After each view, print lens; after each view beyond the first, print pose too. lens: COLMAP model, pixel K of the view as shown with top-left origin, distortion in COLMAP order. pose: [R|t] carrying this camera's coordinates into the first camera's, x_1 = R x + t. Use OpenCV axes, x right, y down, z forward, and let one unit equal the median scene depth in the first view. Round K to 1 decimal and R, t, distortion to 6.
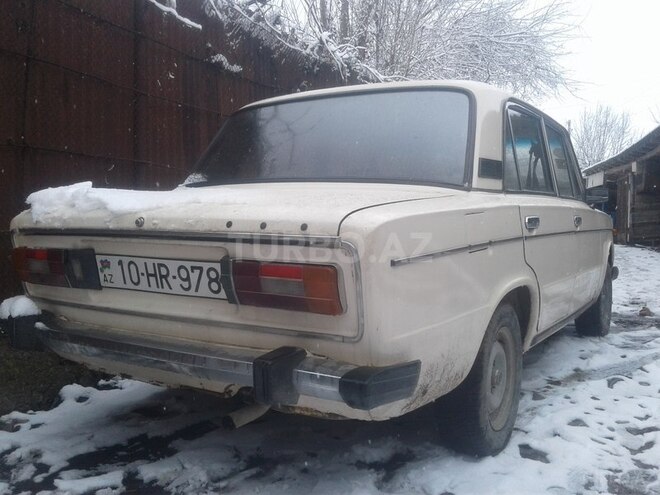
lens RADIAL K [[603.3, 0, 326.6], [0, 603.3, 247.0], [0, 0, 1]] dist [-0.003459, -0.015372]
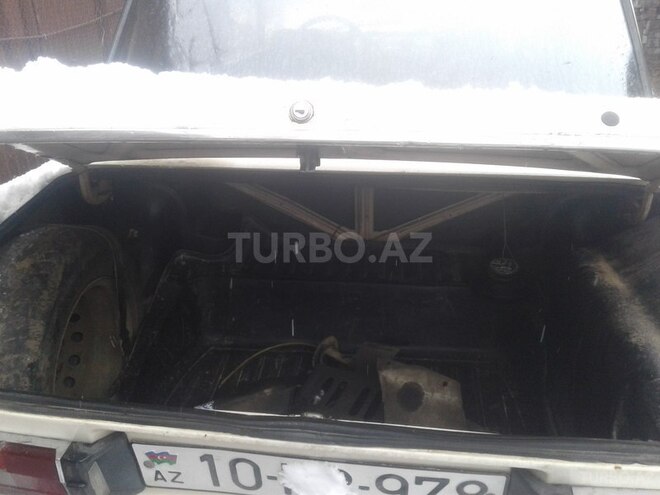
lens RADIAL K [[603.3, 0, 329.5], [0, 603.3, 245.4], [0, 0, 1]] dist [-0.003459, -0.015372]
pose [[0.911074, -0.180547, 0.370602, -0.404500], [0.031262, 0.926663, 0.374591, -0.303160], [-0.411055, -0.329694, 0.849903, 0.626952]]
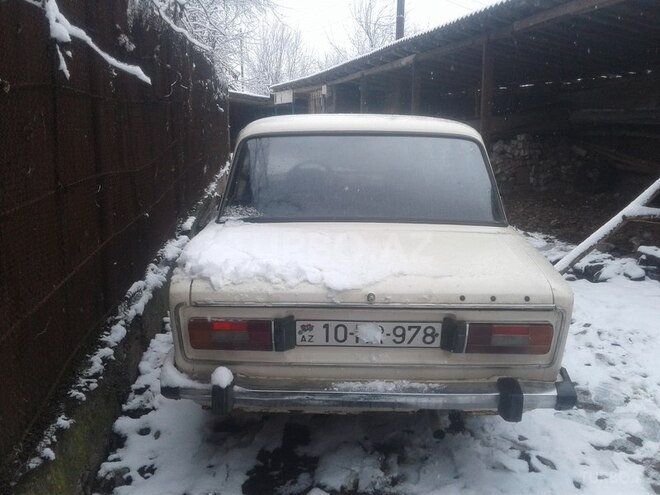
lens RADIAL K [[603.3, 0, 329.7], [0, 603.3, 249.4], [0, 0, 1]] dist [-0.003459, -0.015372]
pose [[0.857791, -0.105684, 0.503016, -0.925697], [0.023213, 0.985600, 0.167491, -0.322870], [-0.513474, -0.131995, 0.847892, 0.017545]]
